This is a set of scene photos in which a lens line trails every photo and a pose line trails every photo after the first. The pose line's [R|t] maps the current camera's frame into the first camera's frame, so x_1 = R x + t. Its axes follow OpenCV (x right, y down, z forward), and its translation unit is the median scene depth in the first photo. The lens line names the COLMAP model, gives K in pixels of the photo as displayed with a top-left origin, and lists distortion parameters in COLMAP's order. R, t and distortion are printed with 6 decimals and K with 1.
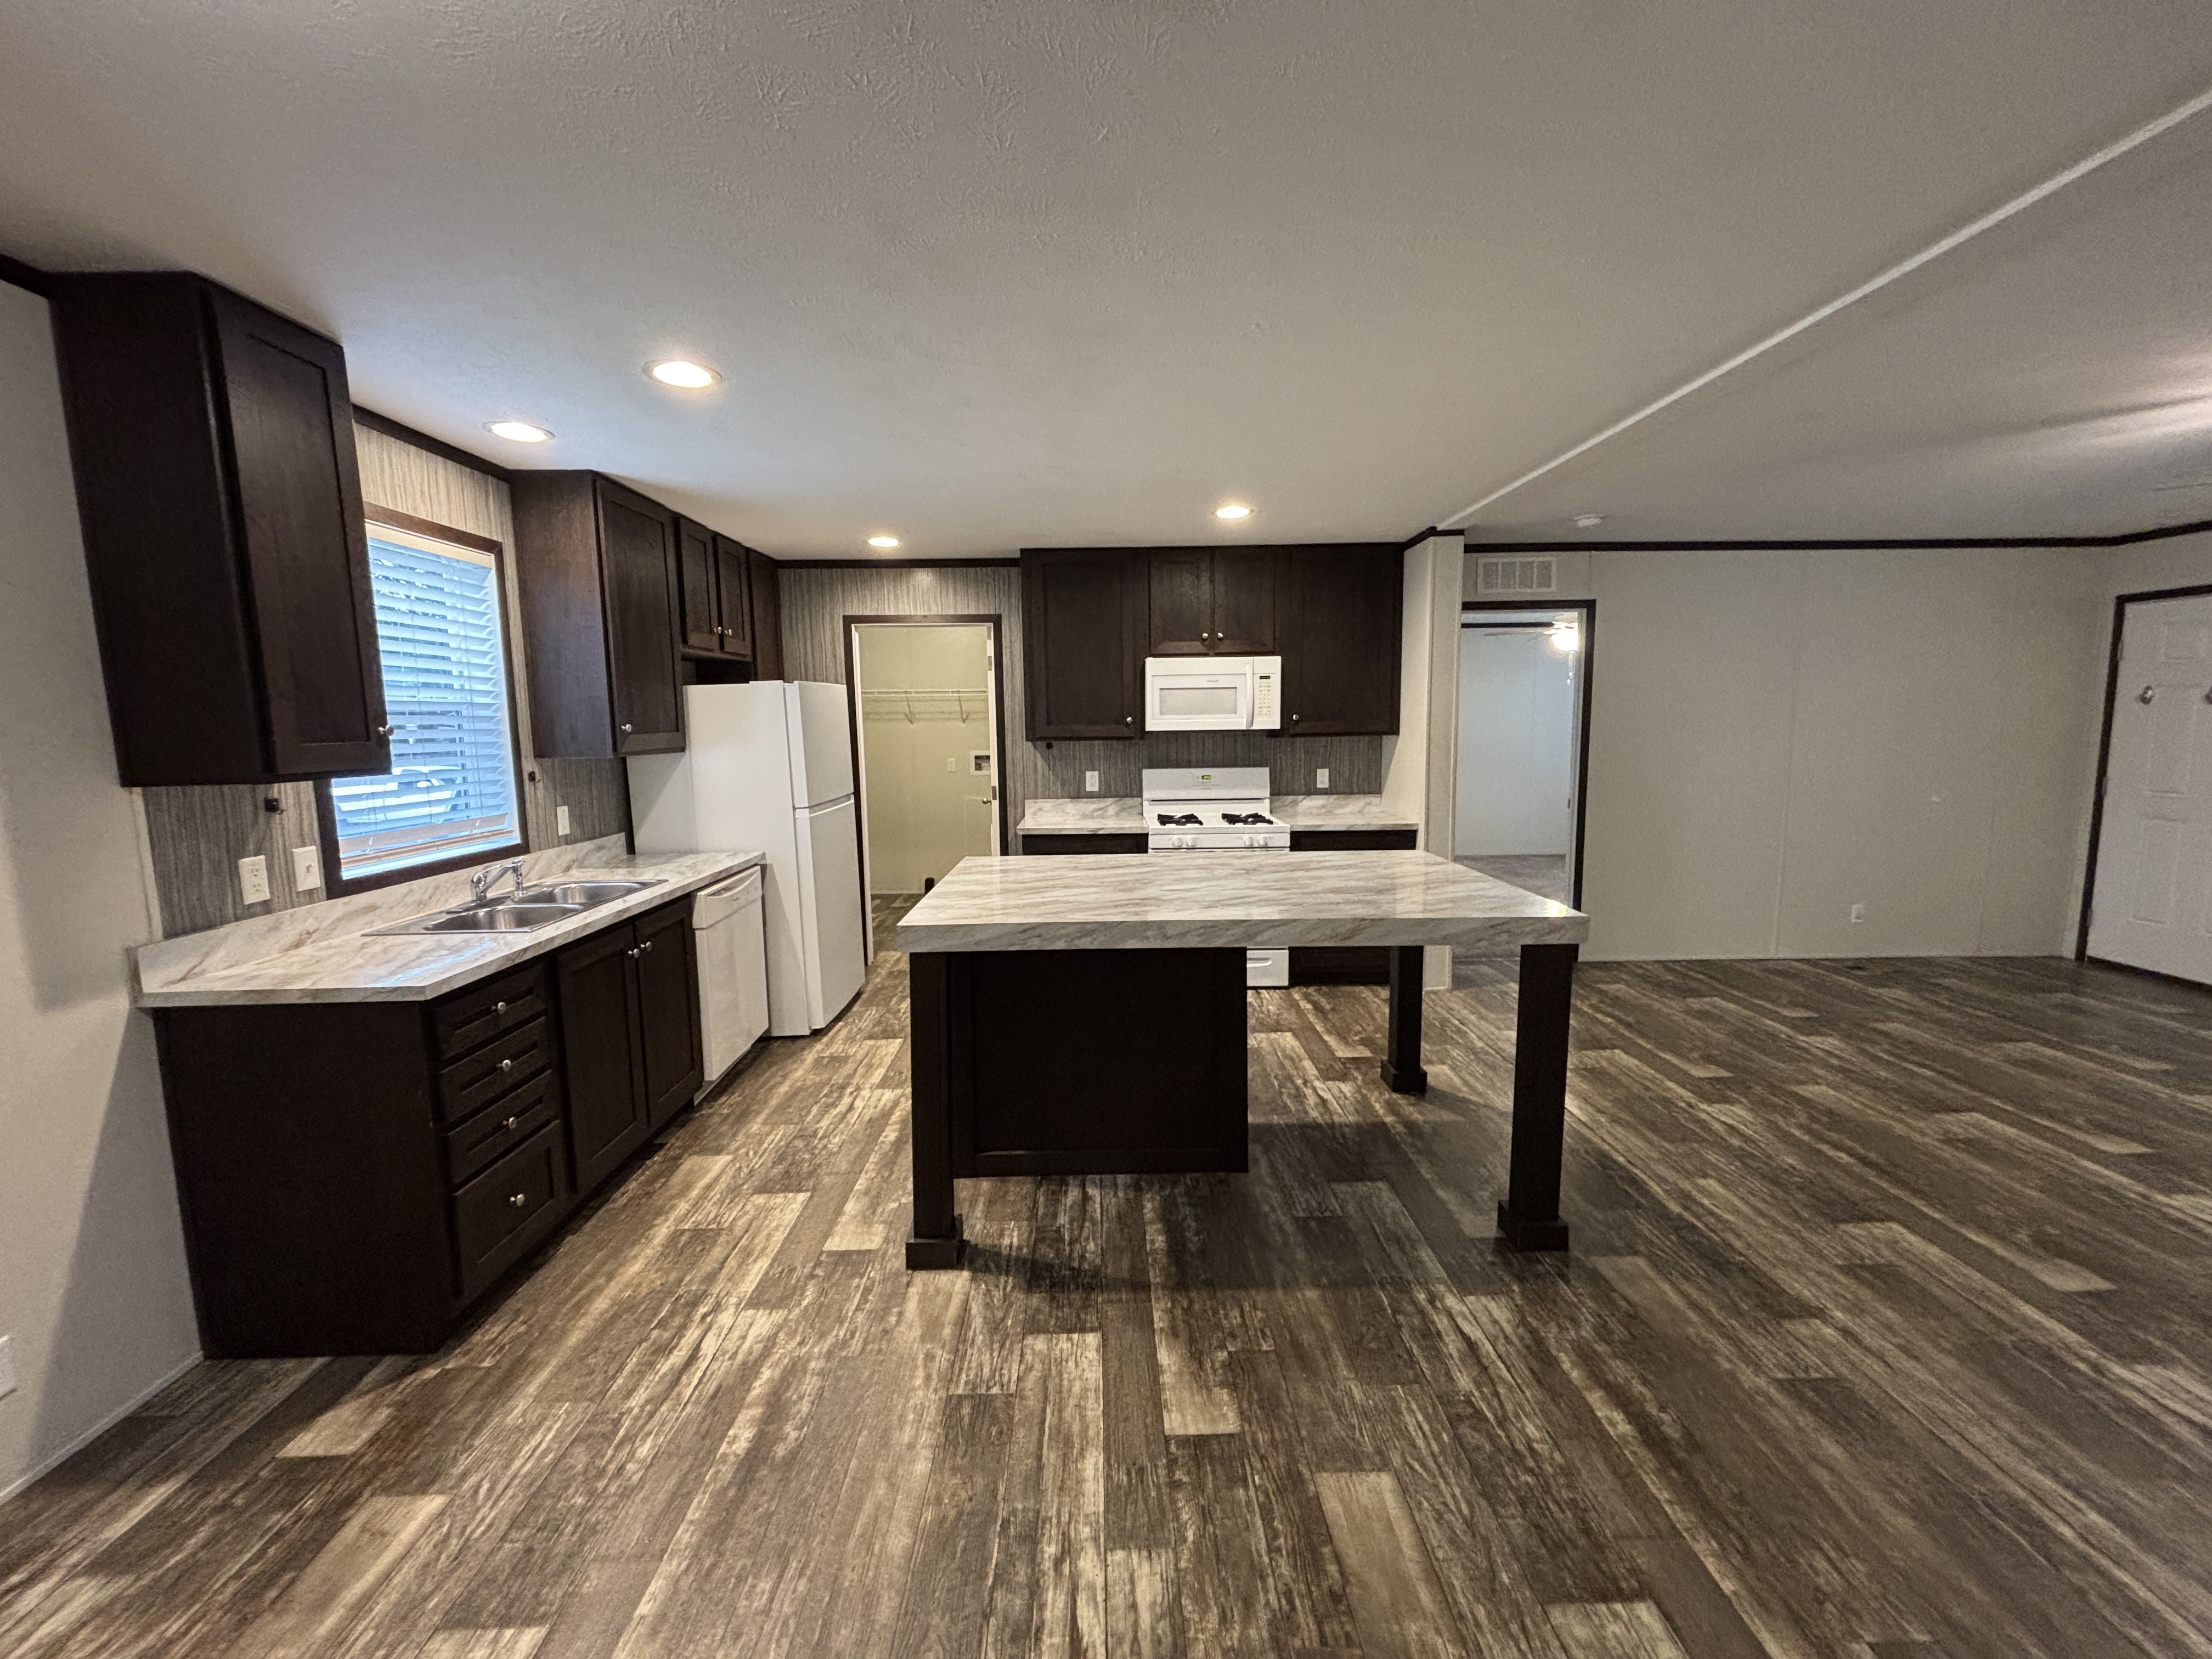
lens RADIAL K [[888.9, 0, 1080.1], [0, 888.9, 848.2], [0, 0, 1]] dist [-0.000335, -0.000051]
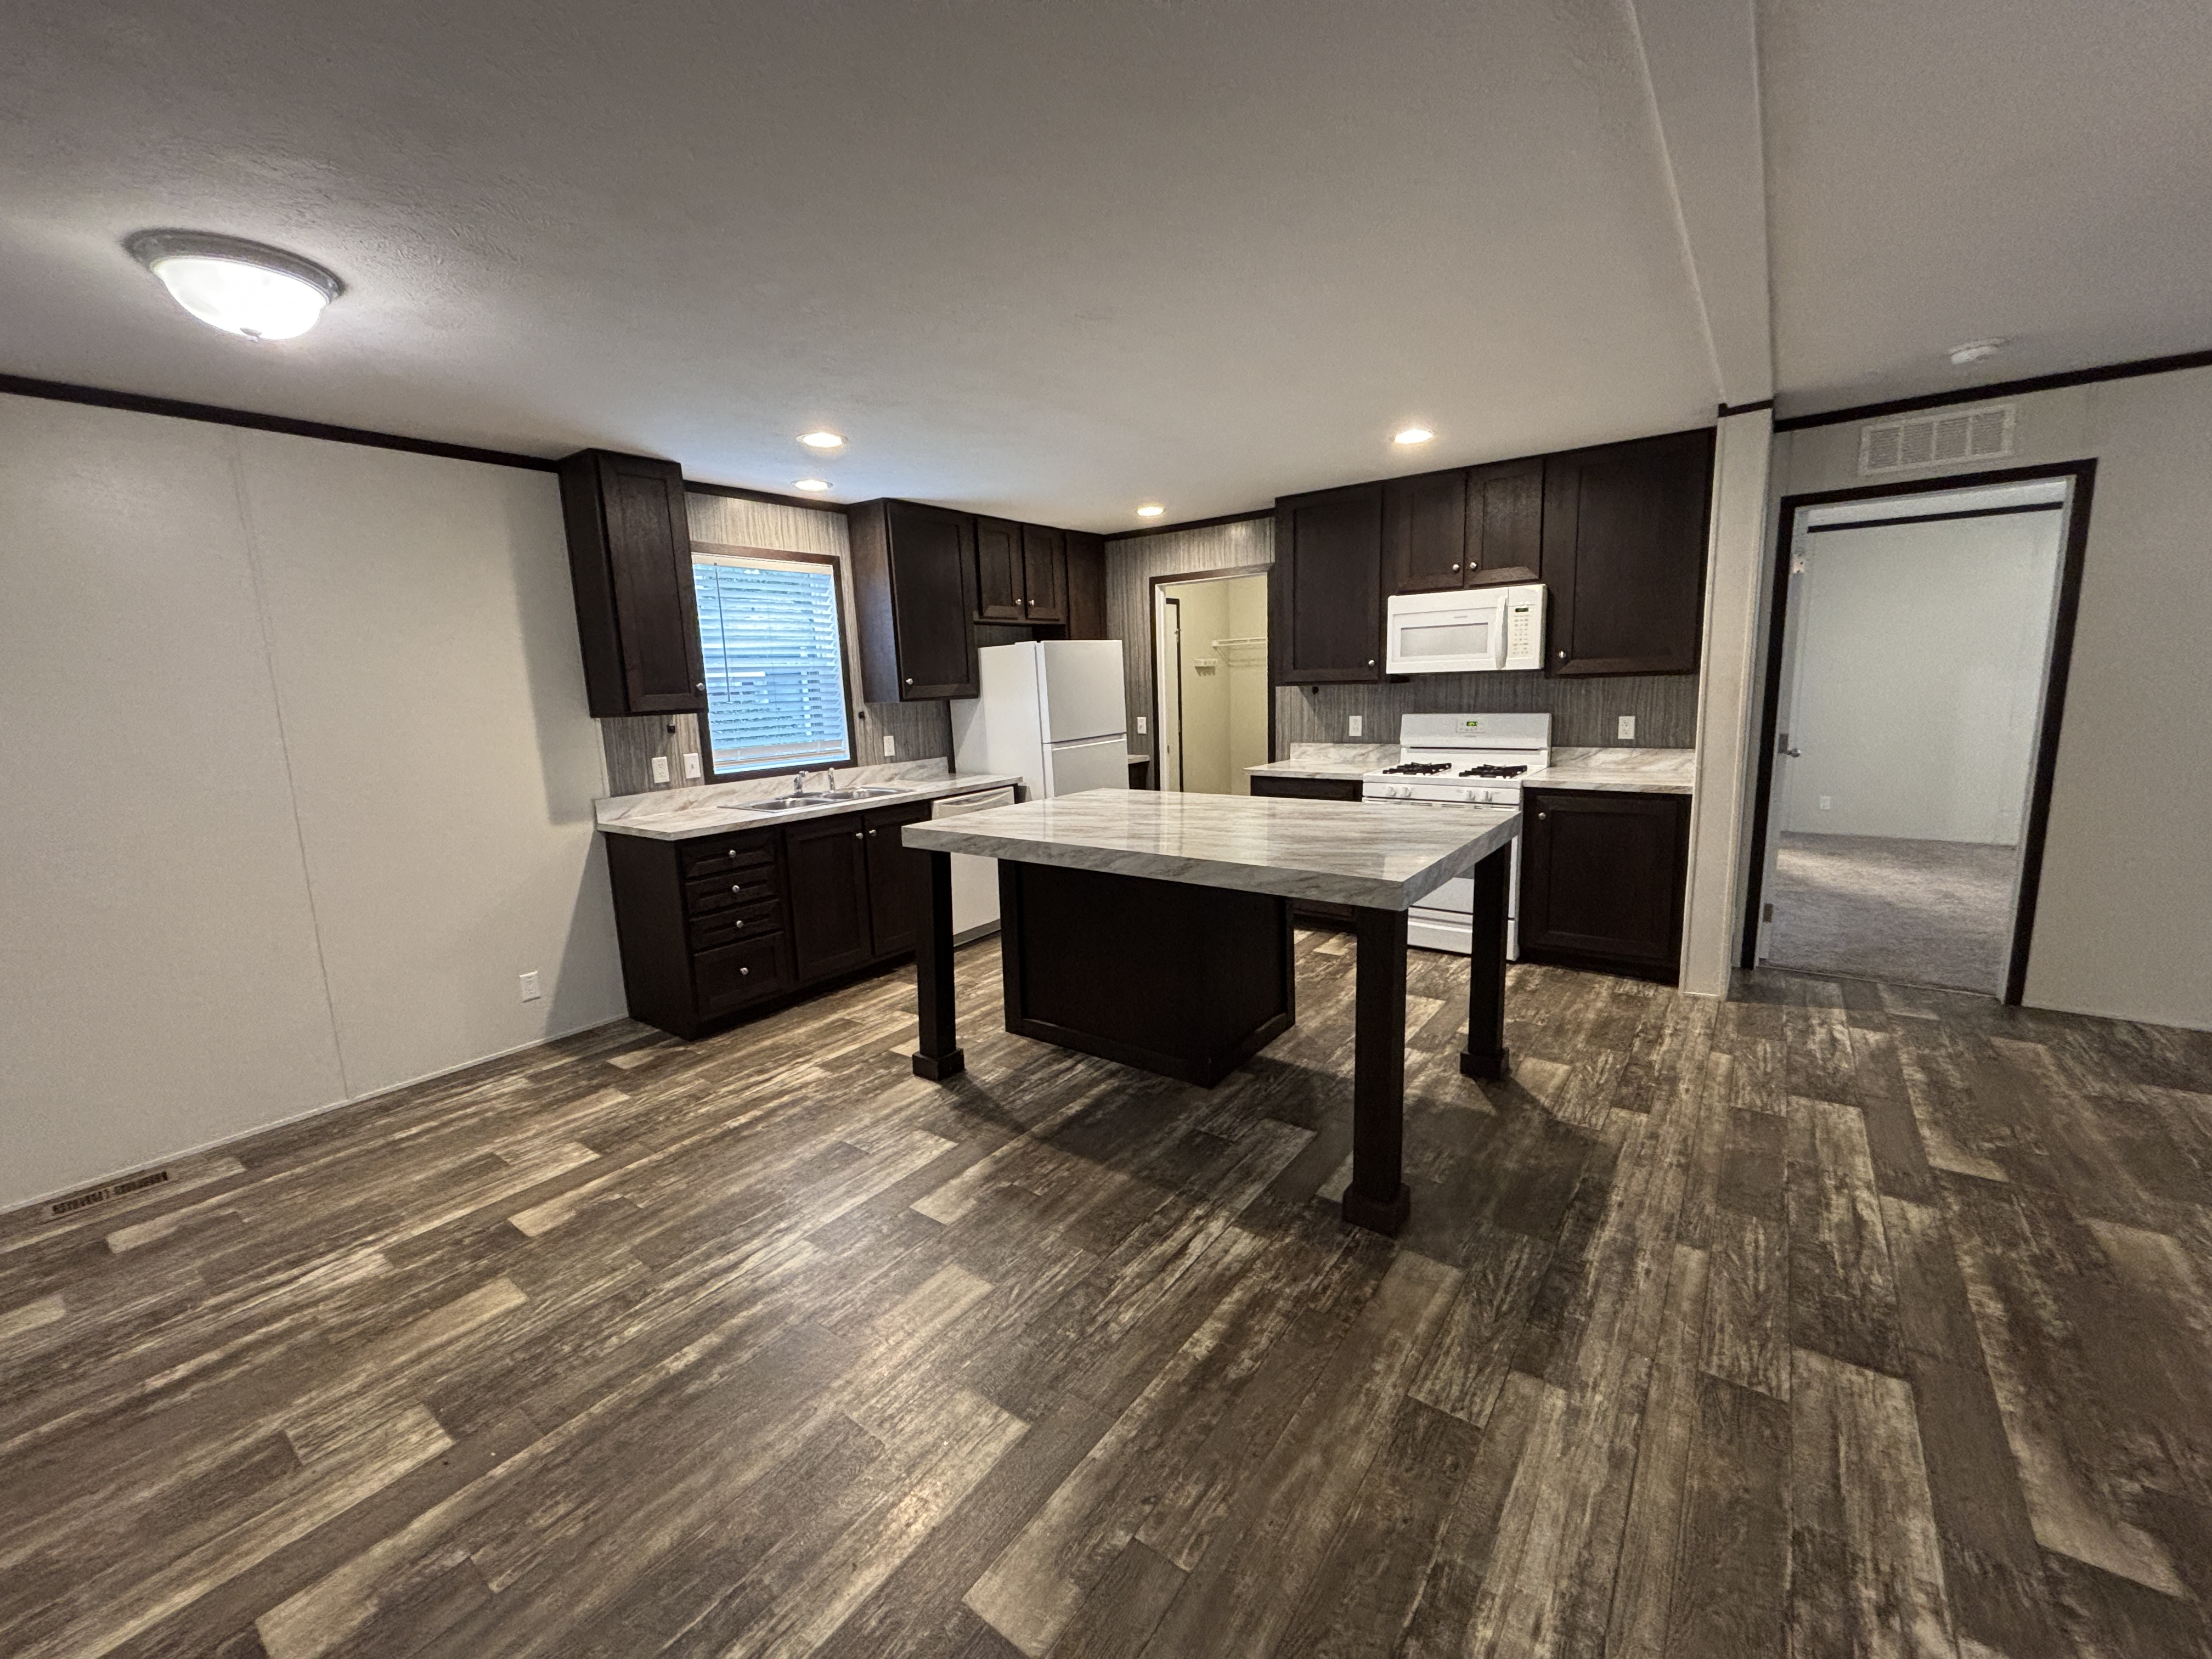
lens RADIAL K [[866.3, 0, 1102.9], [0, 866.3, 858.0], [0, 0, 1]] dist [-0.003851, -0.000229]
pose [[0.798114, 0.108862, -0.592590, 0.610553], [-0.061313, 0.993110, 0.099862, -0.013020], [0.599379, -0.043368, 0.799290, 0.079080]]
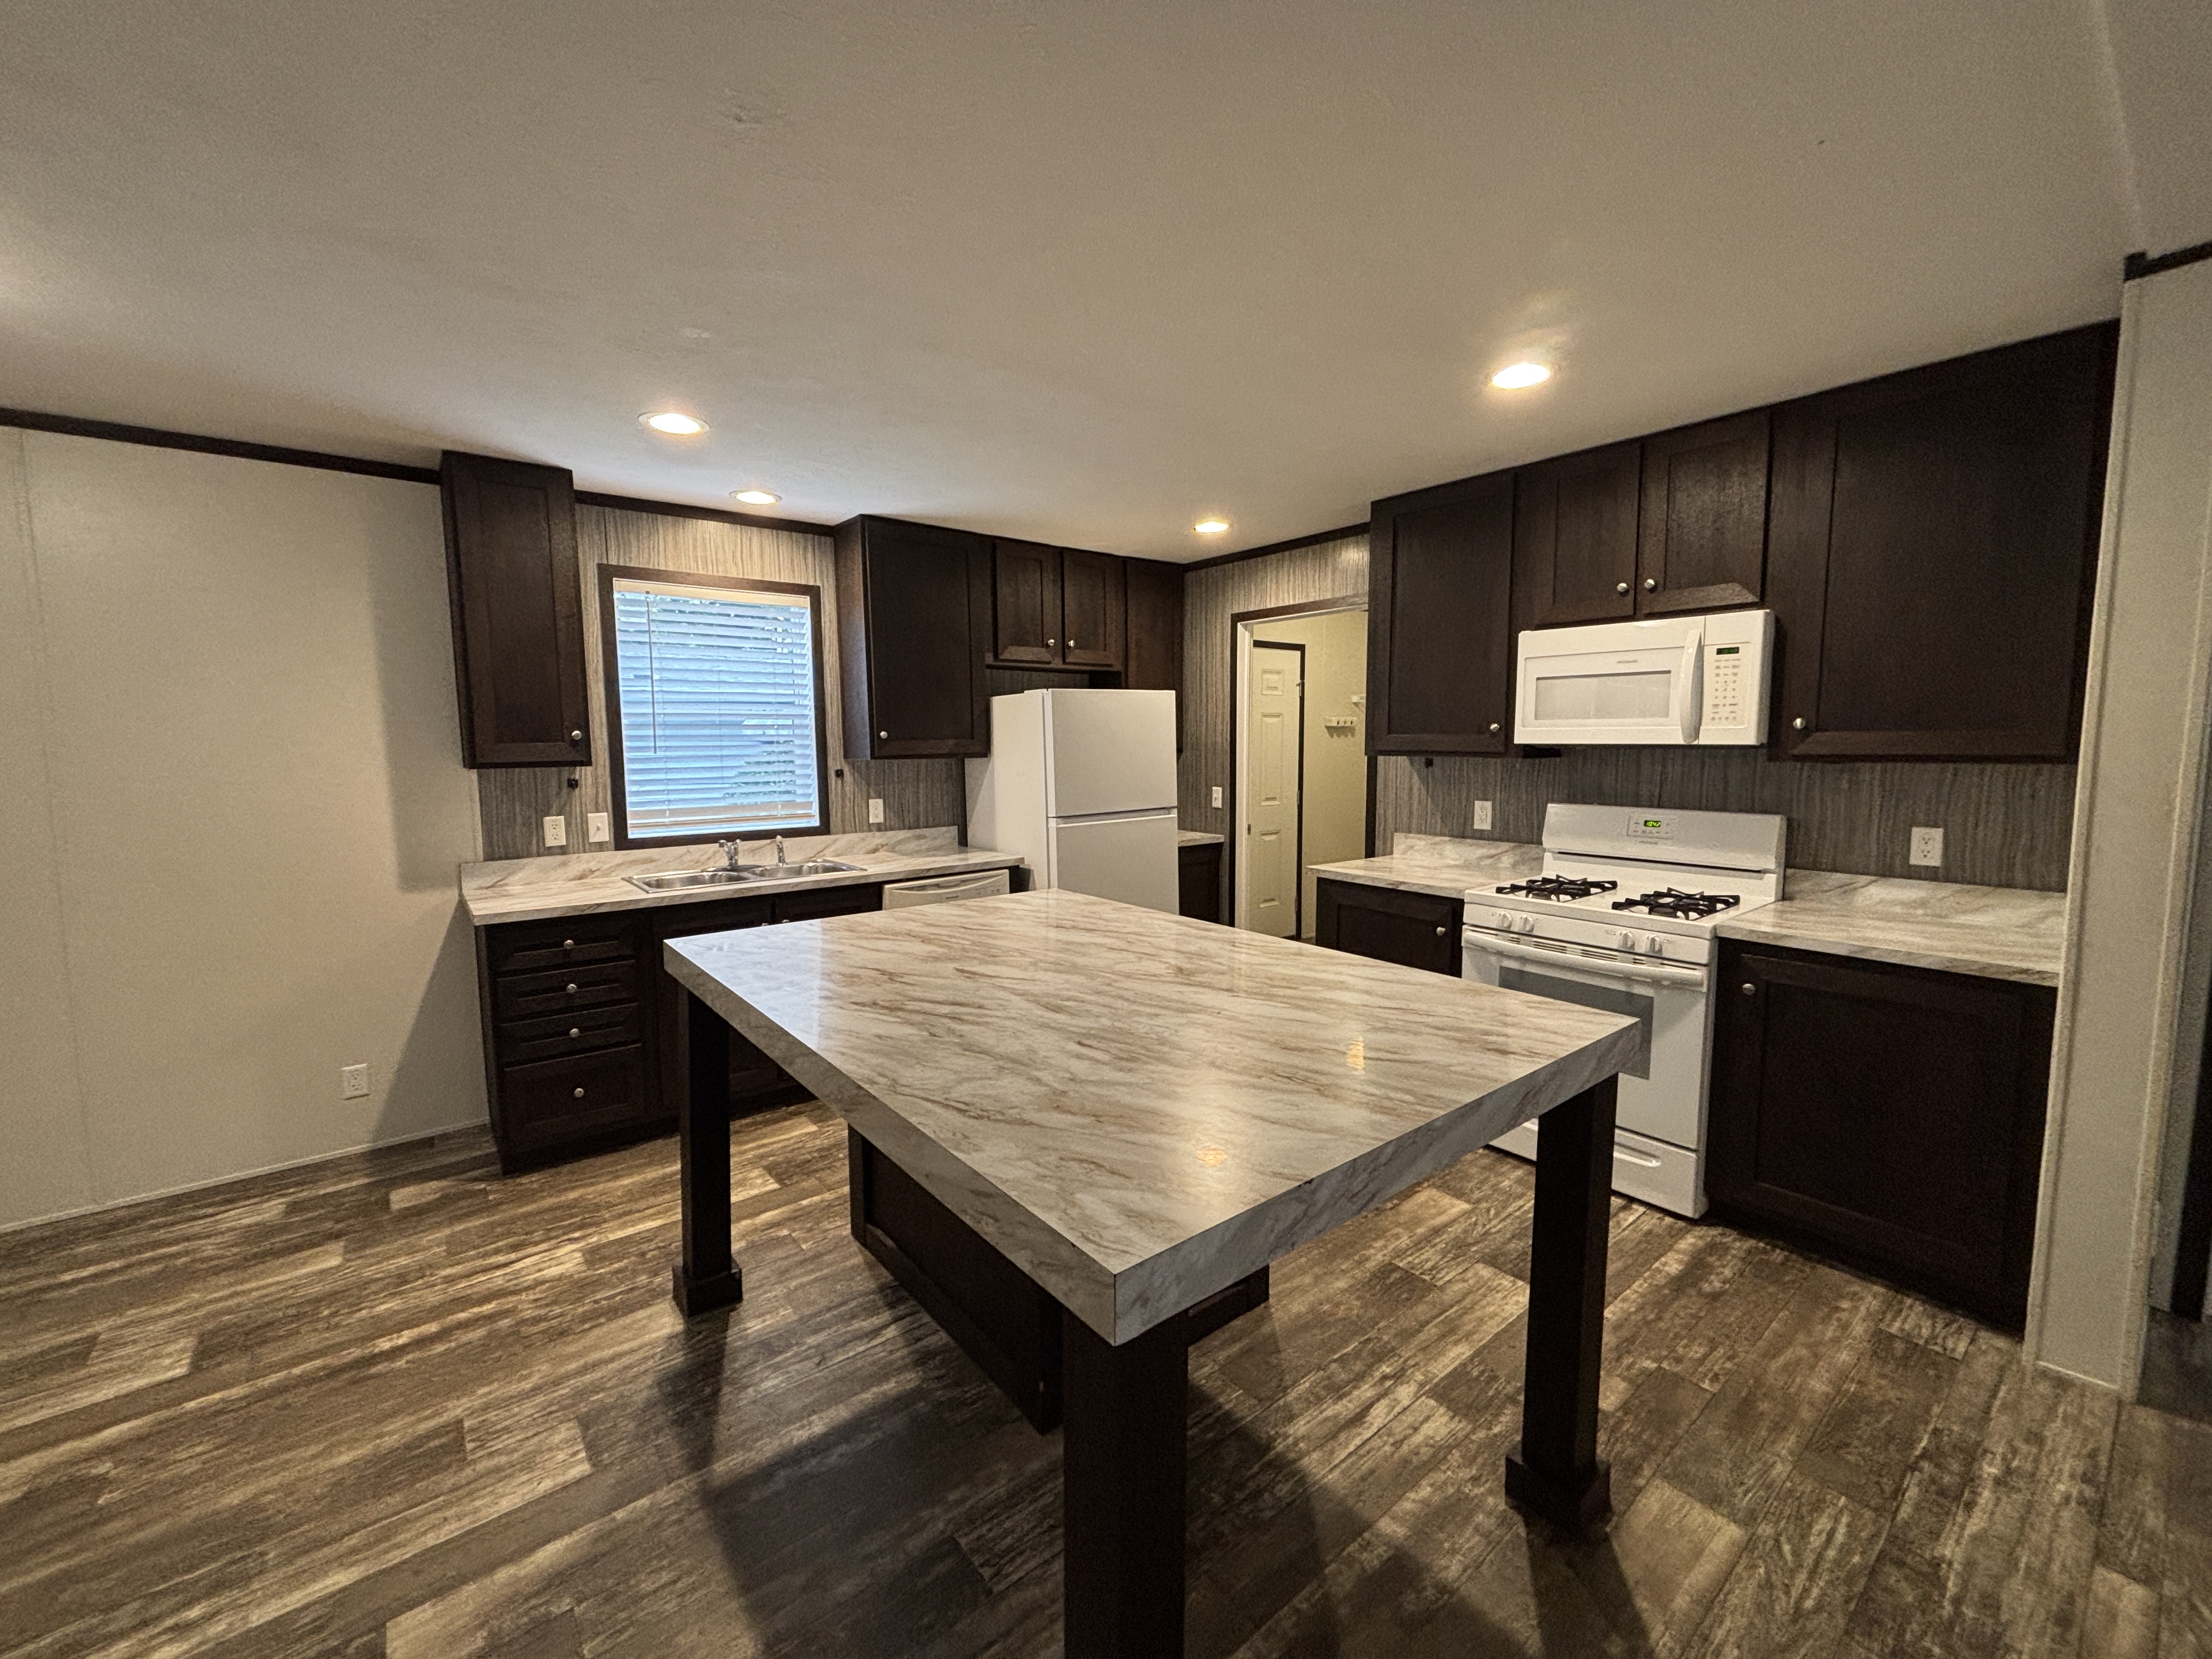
lens RADIAL K [[894.0, 0, 1116.9], [0, 894.0, 826.0], [0, 0, 1]] dist [-0.001347, -0.000146]
pose [[0.623038, 0.087146, -0.777321, 0.614410], [-0.111875, 0.993485, 0.021709, -0.080921], [0.774149, 0.073437, 0.628729, 0.544558]]
